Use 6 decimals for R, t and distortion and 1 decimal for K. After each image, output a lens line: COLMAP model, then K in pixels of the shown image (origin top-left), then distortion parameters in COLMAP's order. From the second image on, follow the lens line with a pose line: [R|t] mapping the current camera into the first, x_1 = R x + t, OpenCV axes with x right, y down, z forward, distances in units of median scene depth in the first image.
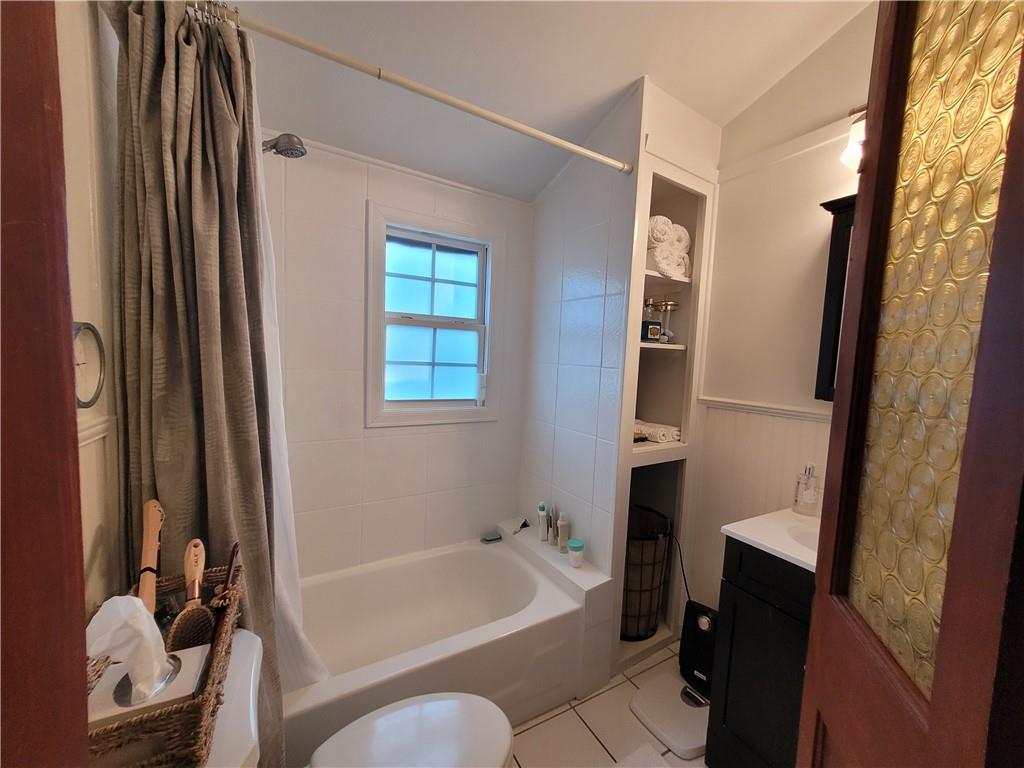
lens RADIAL K [[399.0, 0, 513.5], [0, 399.0, 390.4], [0, 0, 1]] dist [0.000230, -0.000444]
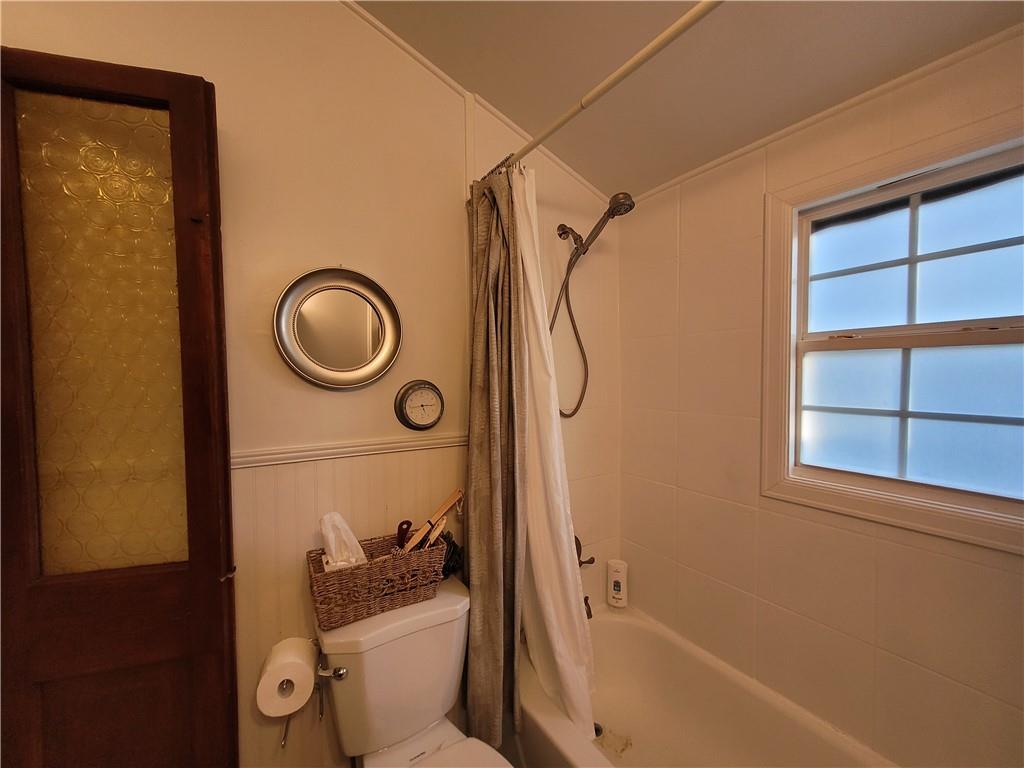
lens RADIAL K [[399.0, 0, 513.5], [0, 399.0, 390.4], [0, 0, 1]] dist [0.000230, -0.000444]
pose [[0.059288, -0.008745, -0.998203, 0.167246], [-0.074579, 0.997128, -0.013165, -0.027878], [0.995451, 0.075225, 0.058466, 0.237663]]
